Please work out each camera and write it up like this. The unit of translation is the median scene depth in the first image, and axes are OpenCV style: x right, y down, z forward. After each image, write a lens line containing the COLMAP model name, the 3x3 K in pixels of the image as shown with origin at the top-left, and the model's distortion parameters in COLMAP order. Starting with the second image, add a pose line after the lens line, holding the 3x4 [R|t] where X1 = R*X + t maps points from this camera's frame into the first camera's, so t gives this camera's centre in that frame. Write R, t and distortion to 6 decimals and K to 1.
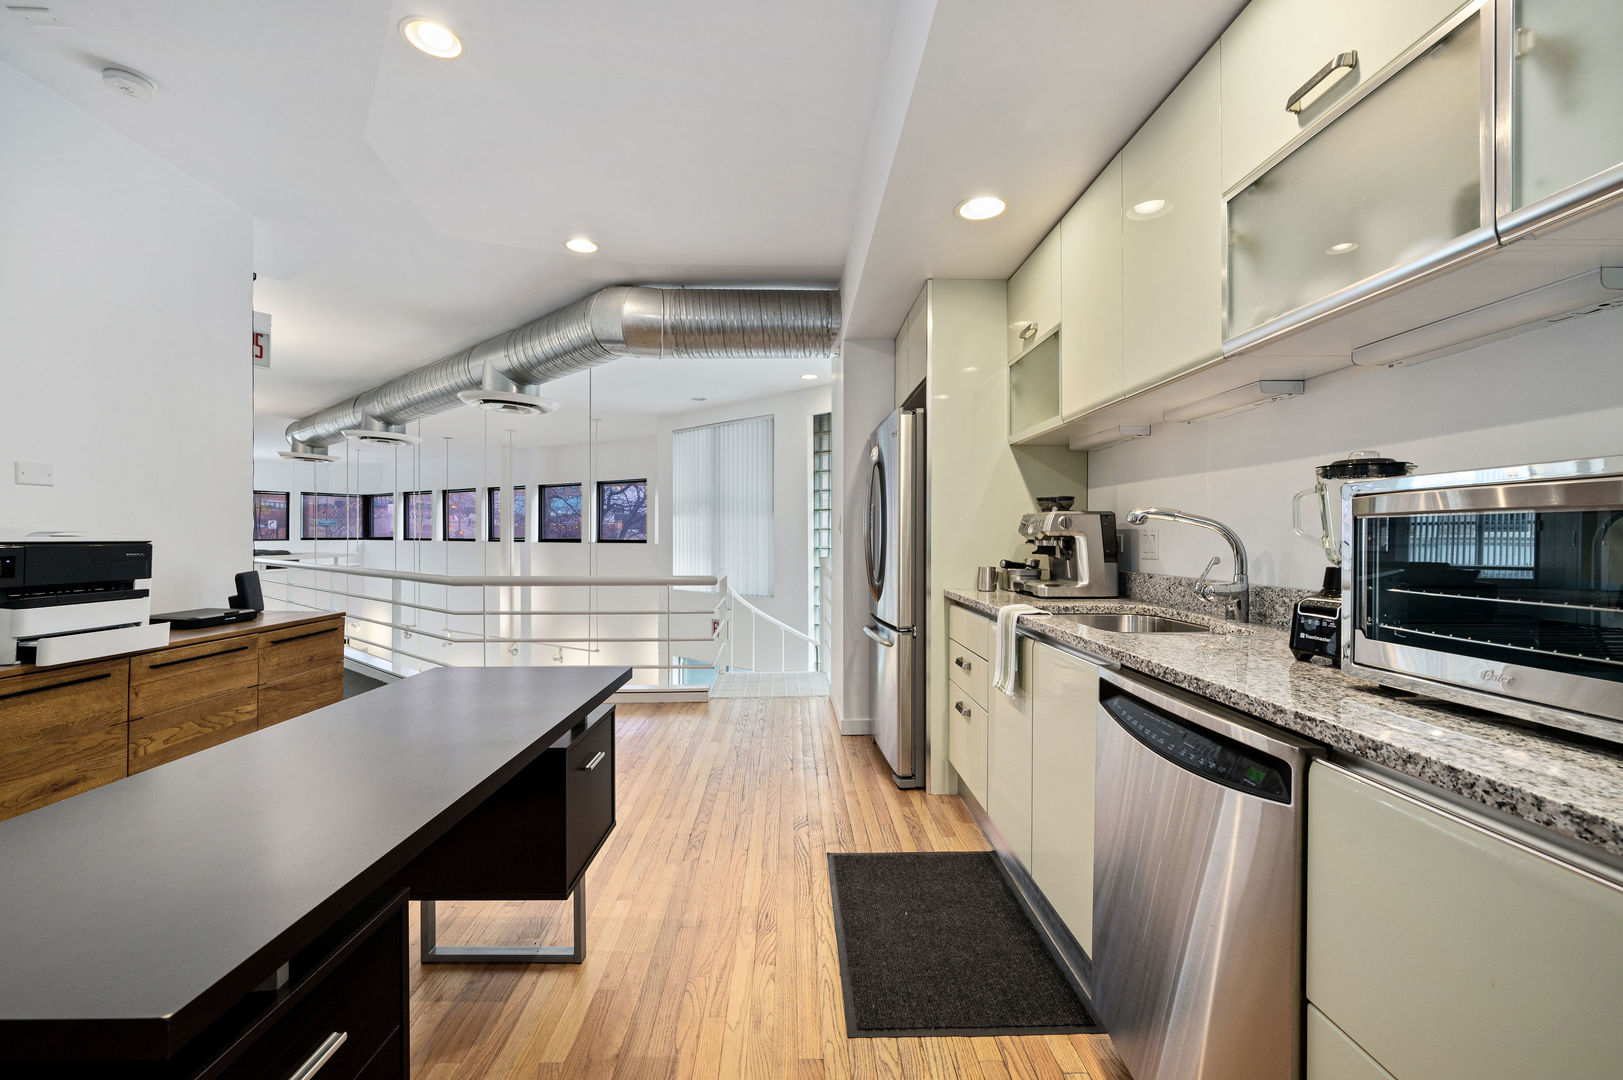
lens RADIAL K [[681.3, 0, 811.5], [0, 681.3, 540.0], [0, 0, 1]] dist [-0.000170, 0.000081]
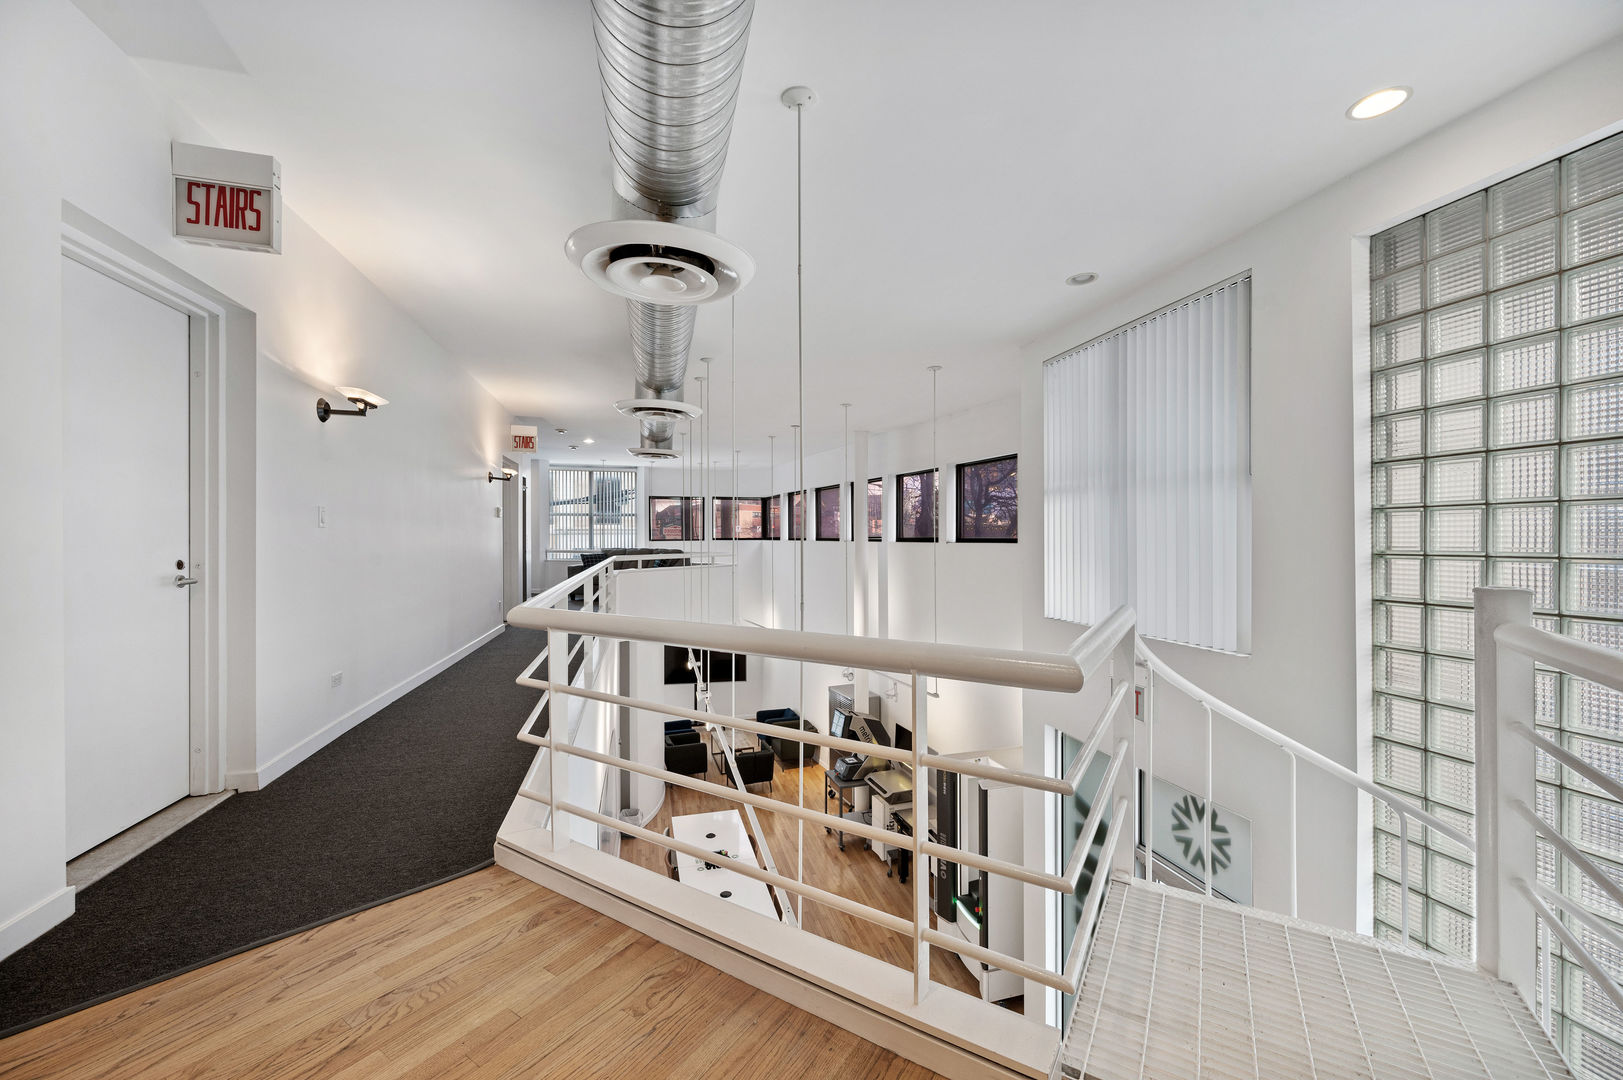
lens RADIAL K [[642.4, 0, 811.5], [0, 642.4, 540.0], [0, 0, 1]] dist [0.001072, 0.000034]
pose [[0.824292, -0.002436, -0.566160, -0.094409], [0.002656, 0.999996, -0.000435, 0.003618], [0.566159, -0.001145, 0.824295, 0.811241]]
